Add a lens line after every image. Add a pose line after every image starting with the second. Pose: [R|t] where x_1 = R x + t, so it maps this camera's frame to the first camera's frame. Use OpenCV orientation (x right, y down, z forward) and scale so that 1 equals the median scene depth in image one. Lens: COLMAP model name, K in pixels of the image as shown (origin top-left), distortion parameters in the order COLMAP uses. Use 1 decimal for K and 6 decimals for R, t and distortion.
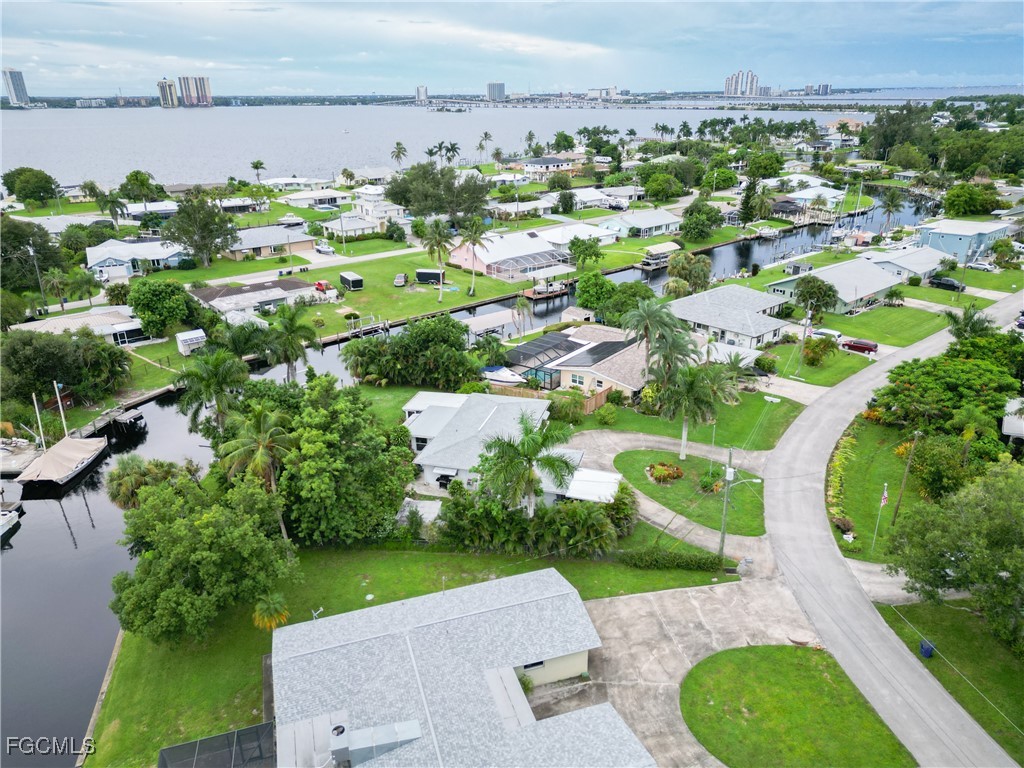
lens RADIAL K [[713.3, 0, 512.0], [0, 713.3, 384.0], [0, 0, 1]] dist [0.055627, -0.043320]
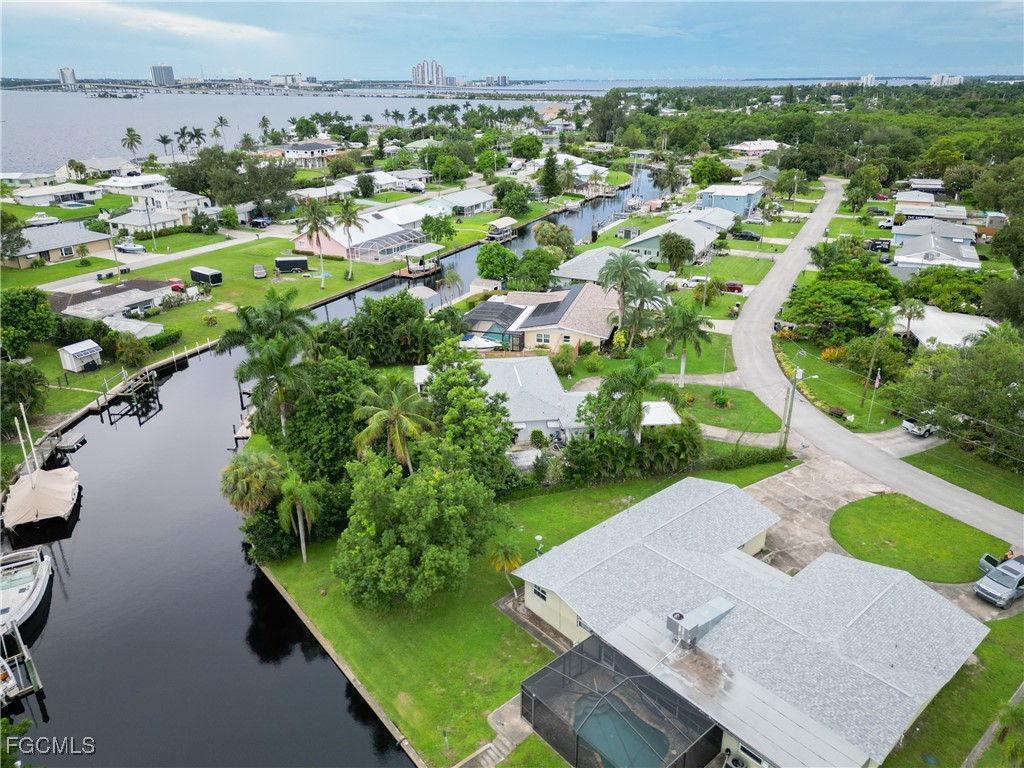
lens RADIAL K [[733.5, 0, 512.0], [0, 733.5, 384.0], [0, 0, 1]] dist [0.058882, -0.057096]
pose [[0.920562, -0.140294, 0.364531, -0.151770], [0.138981, 0.989841, 0.029979, 0.009416], [-0.365033, 0.023065, 0.930709, 0.003526]]
